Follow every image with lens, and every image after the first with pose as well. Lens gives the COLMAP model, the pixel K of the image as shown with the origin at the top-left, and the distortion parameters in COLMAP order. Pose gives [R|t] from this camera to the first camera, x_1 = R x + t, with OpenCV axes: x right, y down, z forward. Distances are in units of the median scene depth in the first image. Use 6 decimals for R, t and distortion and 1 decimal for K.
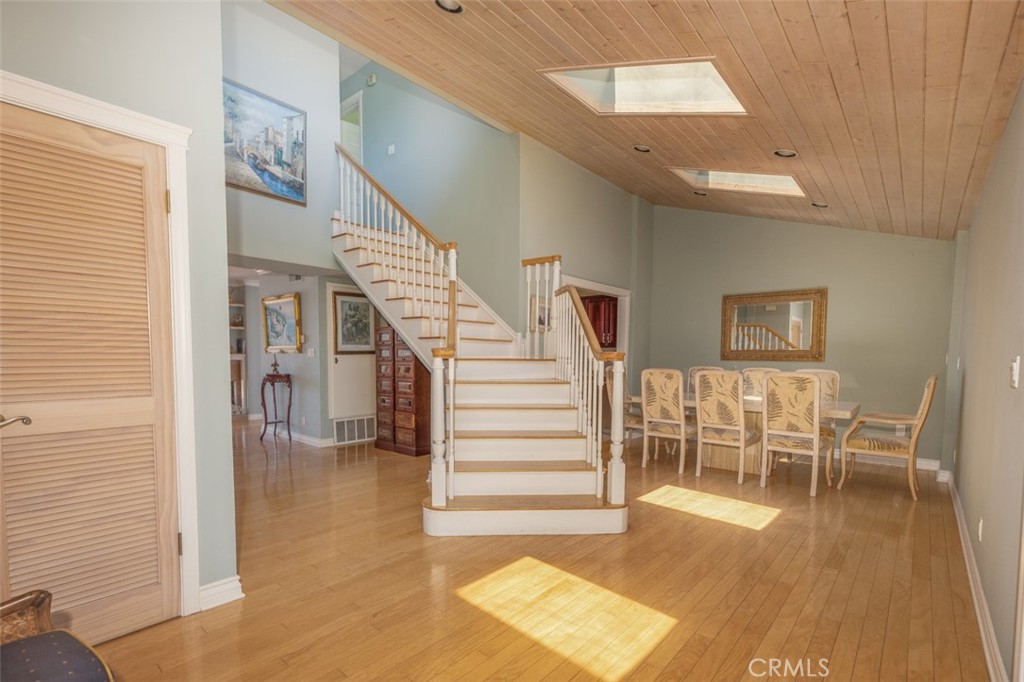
lens RADIAL K [[477.5, 0, 504.7], [0, 477.5, 385.8], [0, 0, 1]] dist [0.000955, -0.000976]
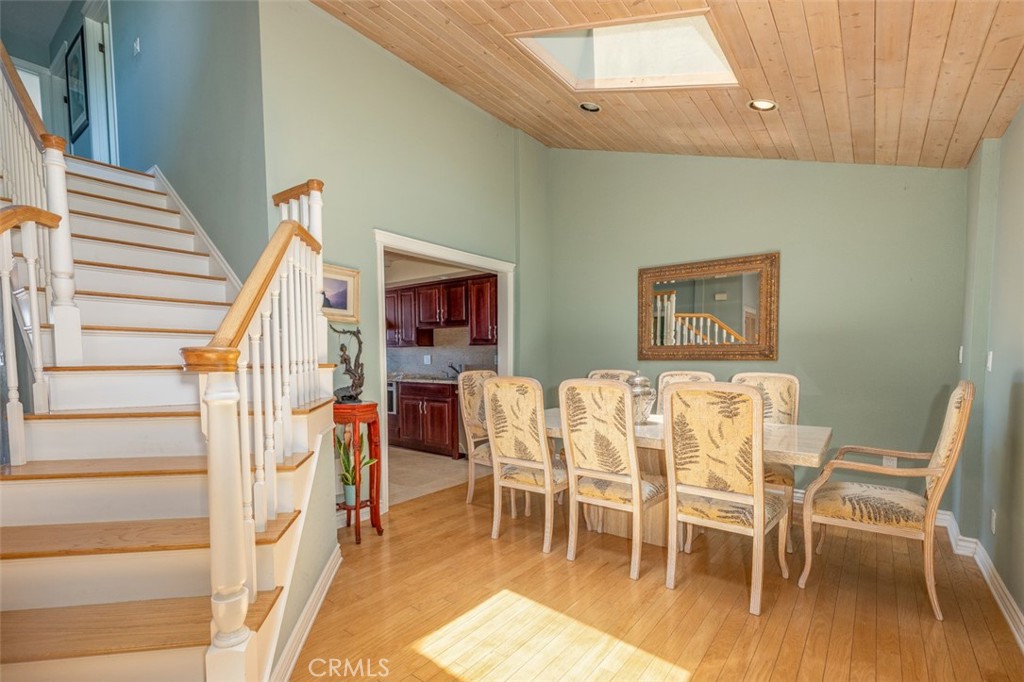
lens RADIAL K [[477.5, 0, 506.2], [0, 477.5, 383.6], [0, 0, 1]] dist [0.000955, -0.000976]
pose [[0.998330, -0.017447, 0.055079, 0.299682], [0.017747, 0.999830, -0.004967, -0.025485], [-0.054983, 0.005936, 0.998470, 0.419662]]
